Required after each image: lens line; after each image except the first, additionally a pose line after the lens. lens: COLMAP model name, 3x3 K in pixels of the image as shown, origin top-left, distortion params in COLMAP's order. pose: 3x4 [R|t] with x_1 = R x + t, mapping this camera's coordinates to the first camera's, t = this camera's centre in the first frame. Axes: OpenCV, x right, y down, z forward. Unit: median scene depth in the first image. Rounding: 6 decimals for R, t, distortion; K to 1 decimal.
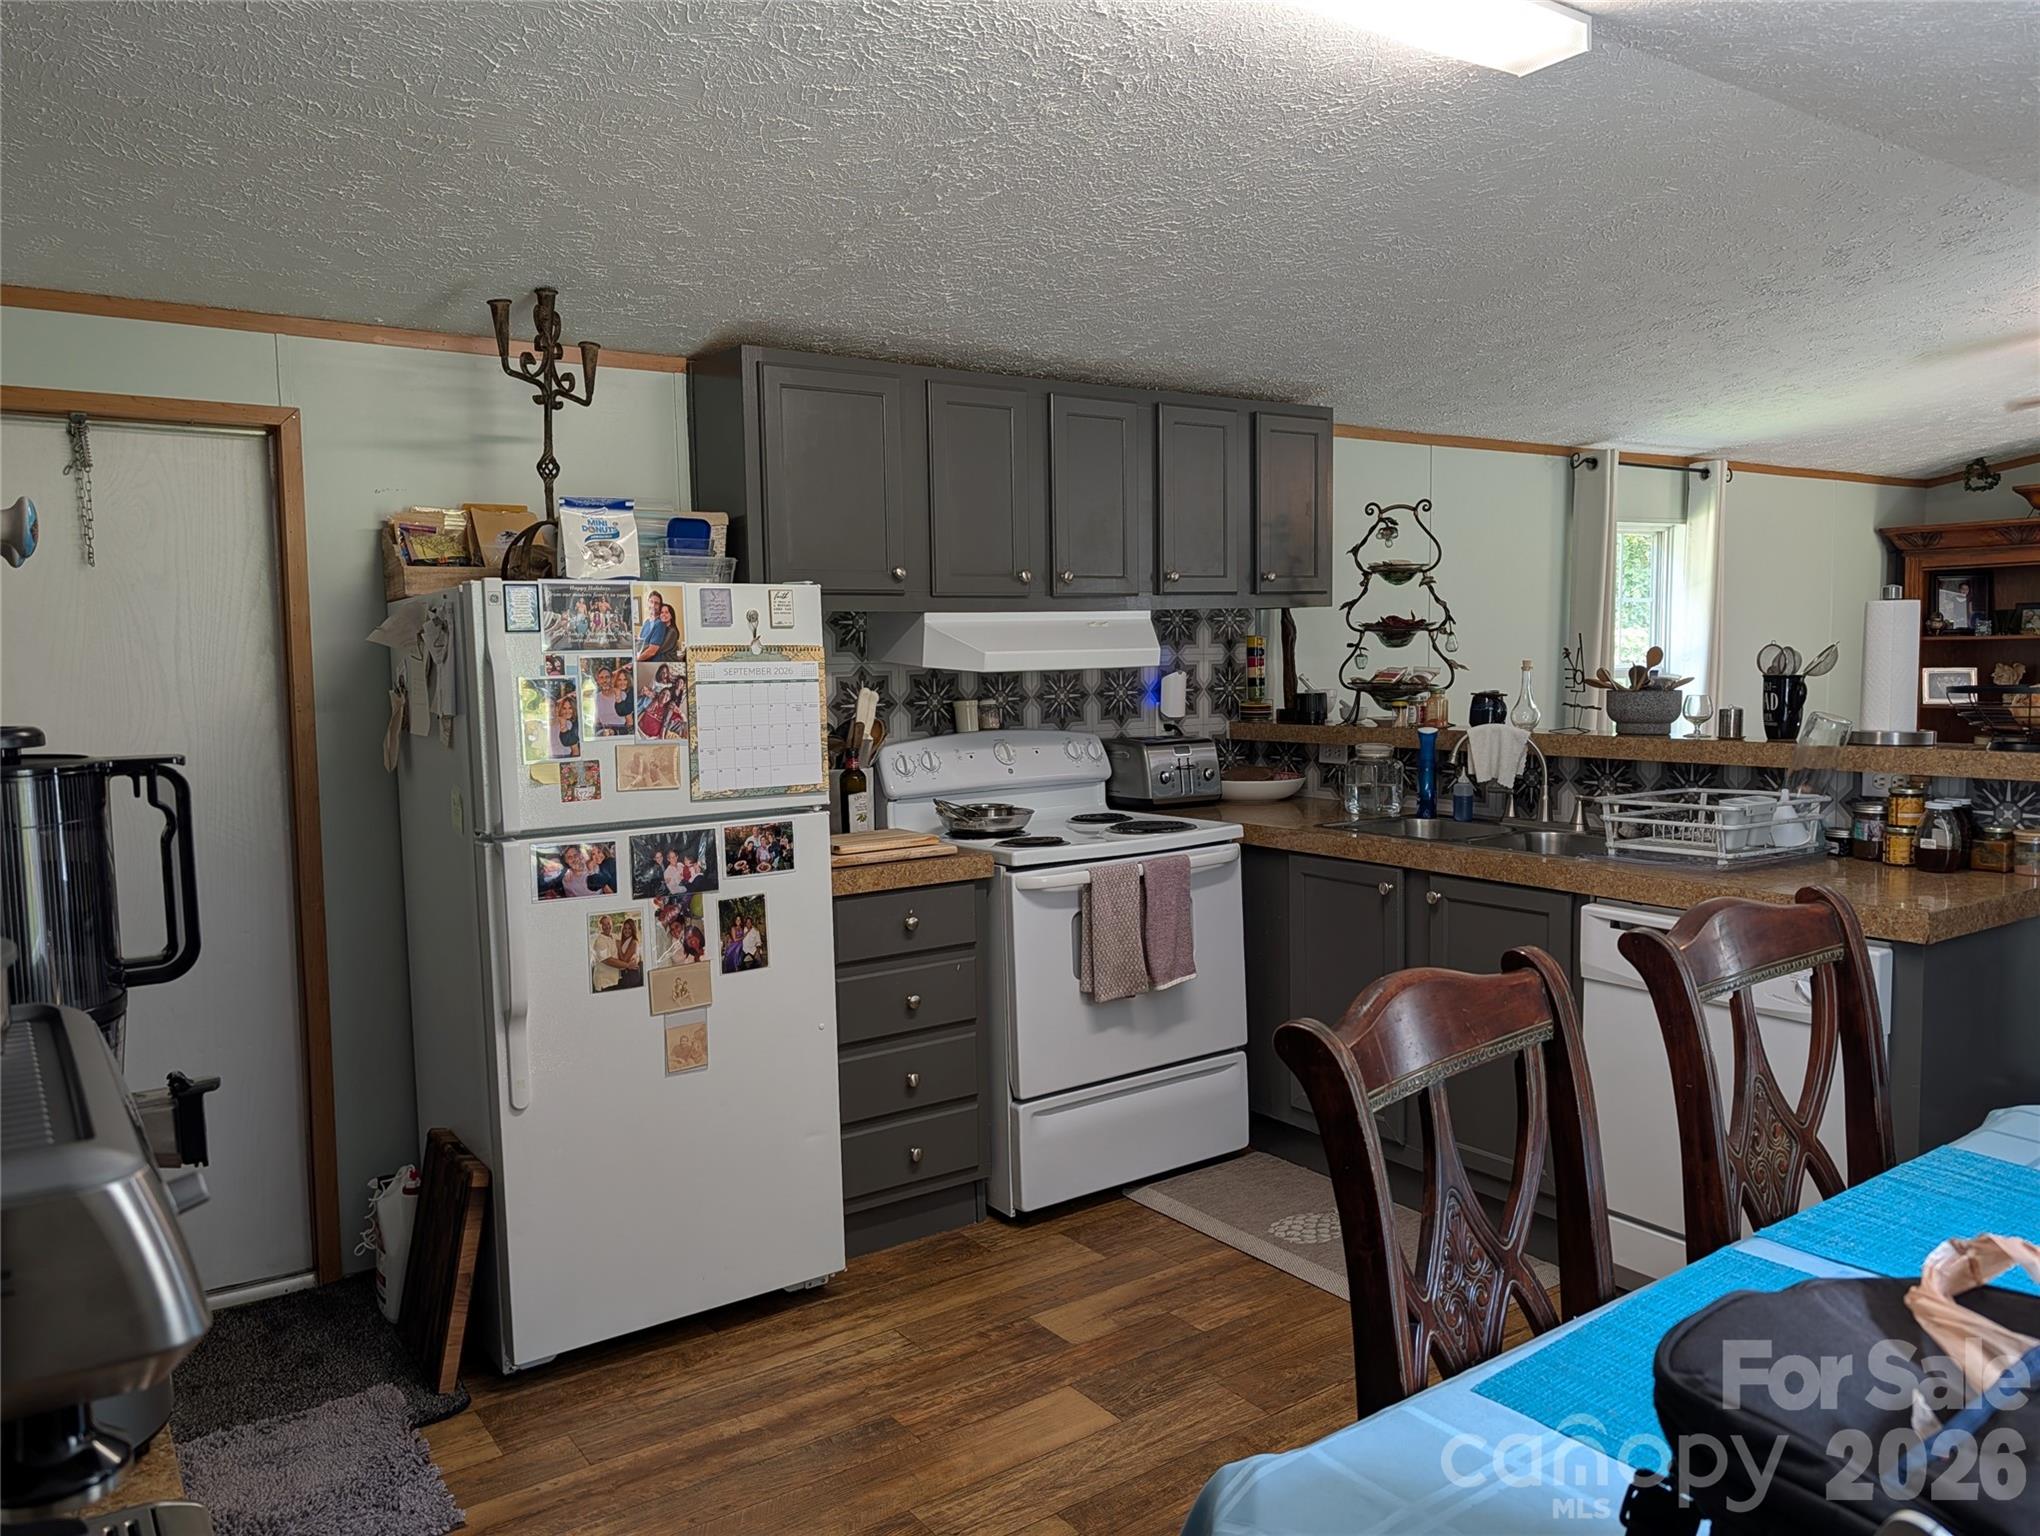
lens RADIAL K [[1462.5, 0, 1022.6], [0, 1462.5, 778.8], [0, 0, 1]] dist [0.041770, -0.031385]
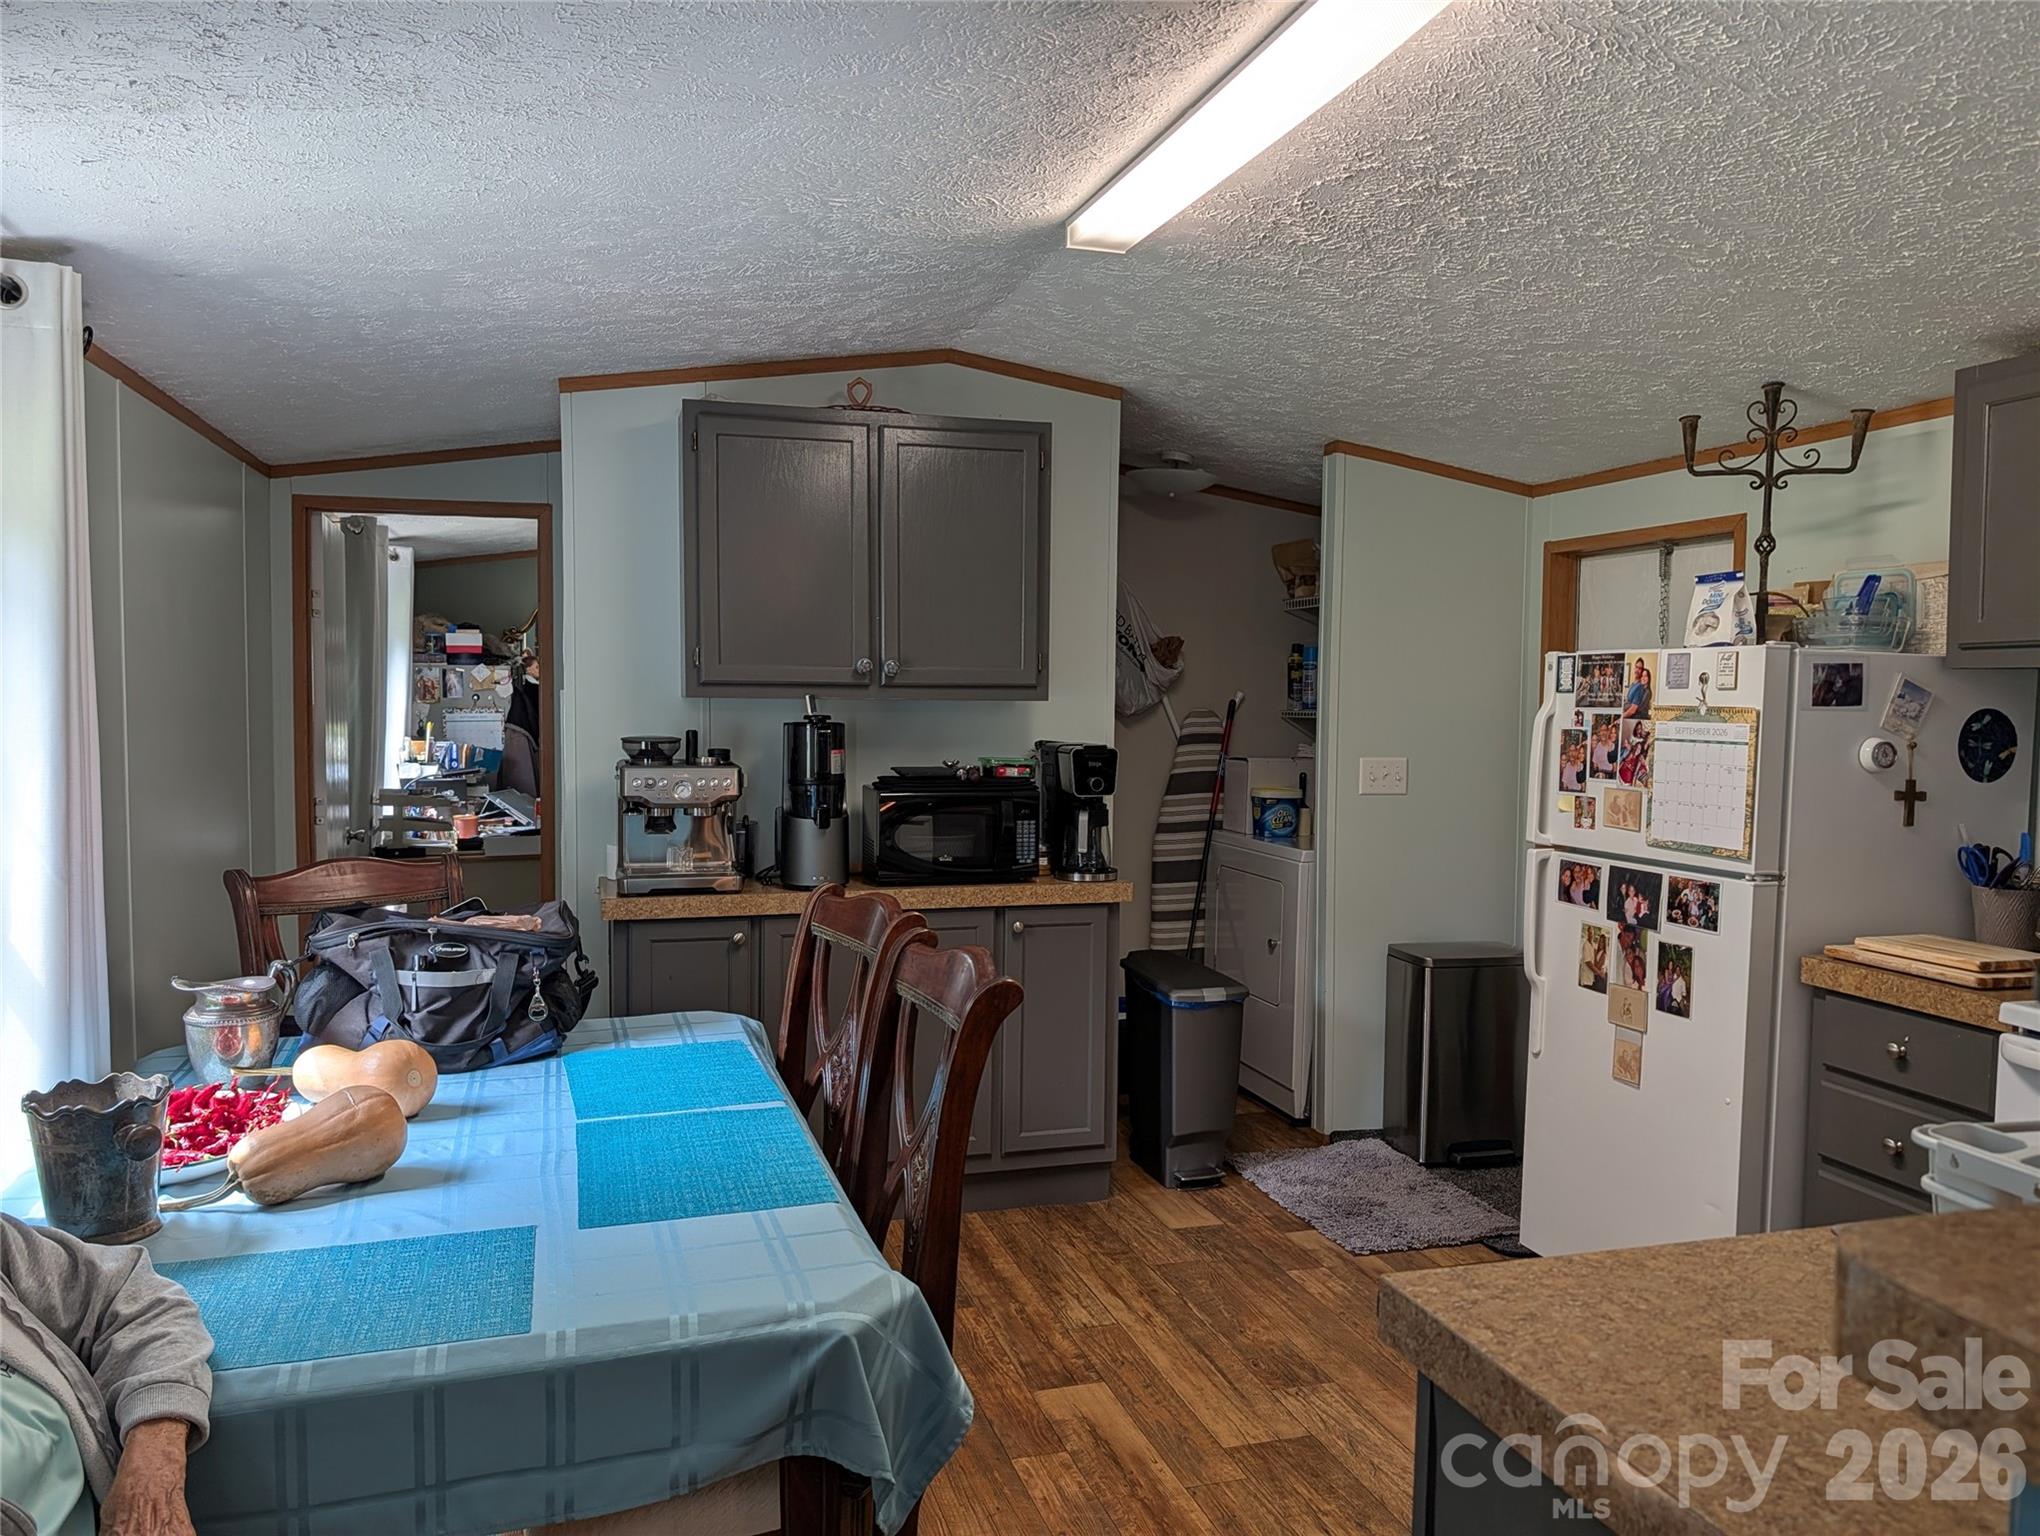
lens RADIAL K [[1462.5, 0, 1022.8], [0, 1462.5, 783.5], [0, 0, 1]] dist [0.041770, -0.031385]
pose [[-0.311438, 0.070552, -0.947644, 0.962327], [-0.092294, 0.990280, 0.104058, -0.101898], [0.945774, 0.119870, -0.301899, 0.871310]]
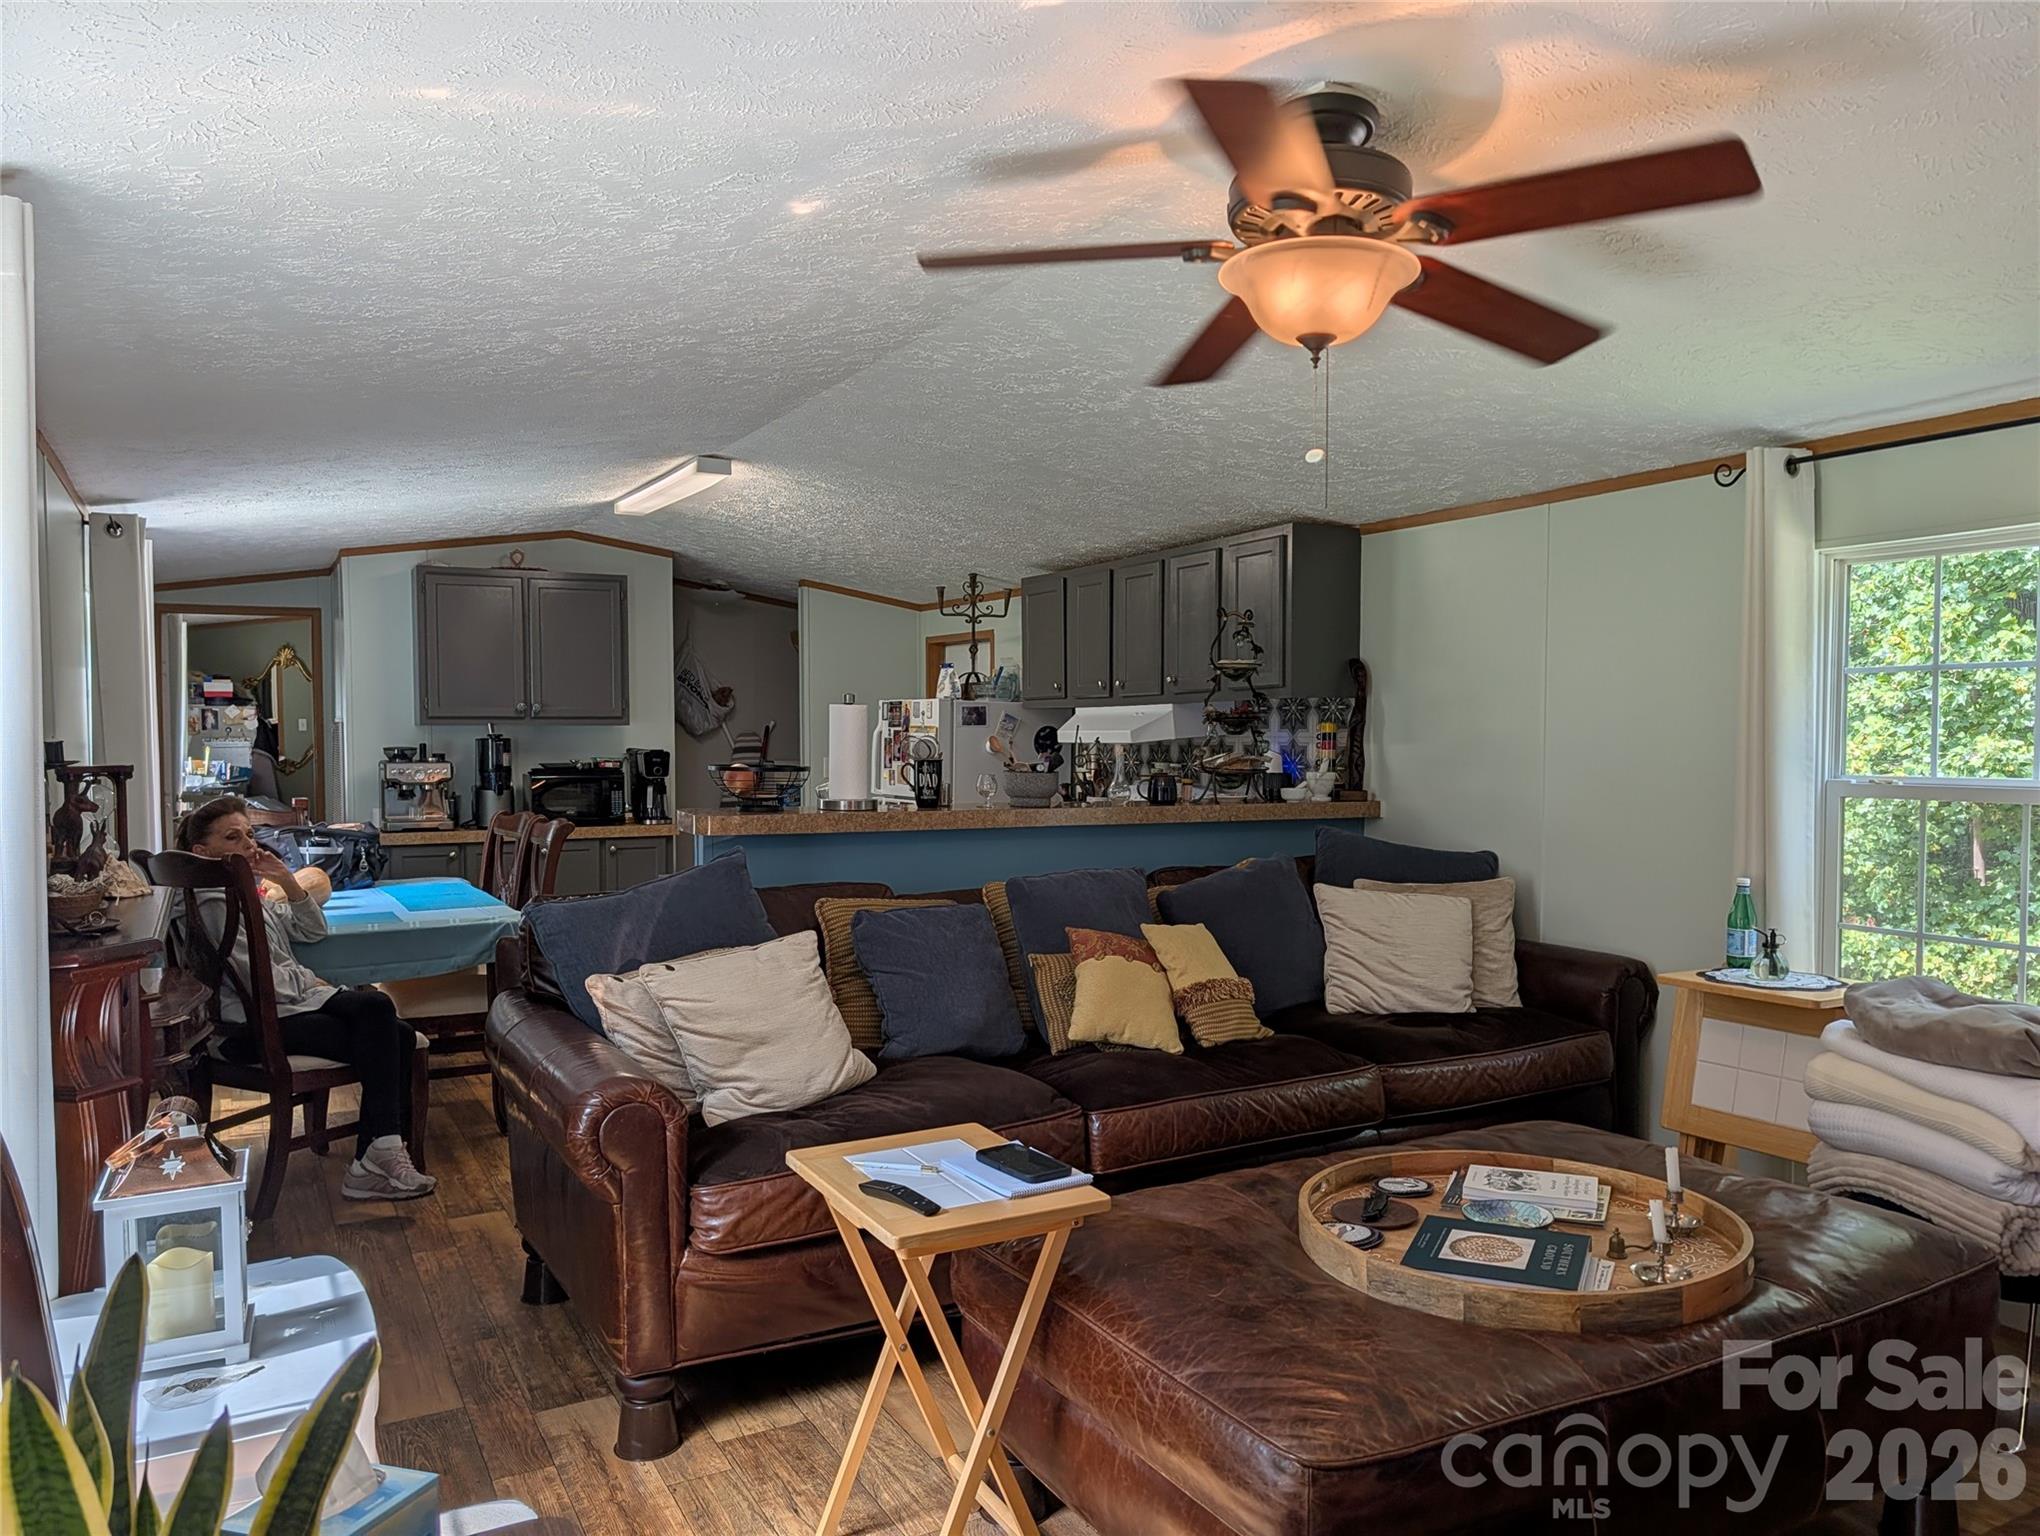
lens RADIAL K [[1462.5, 0, 1047.8], [0, 1462.5, 801.7], [0, 0, 1]] dist [0.041770, -0.031385]
pose [[-0.096812, 0.067247, -0.993028, 3.713438], [-0.090160, 0.993020, 0.076037, -0.257816], [0.991211, 0.096893, -0.090074, 2.214312]]
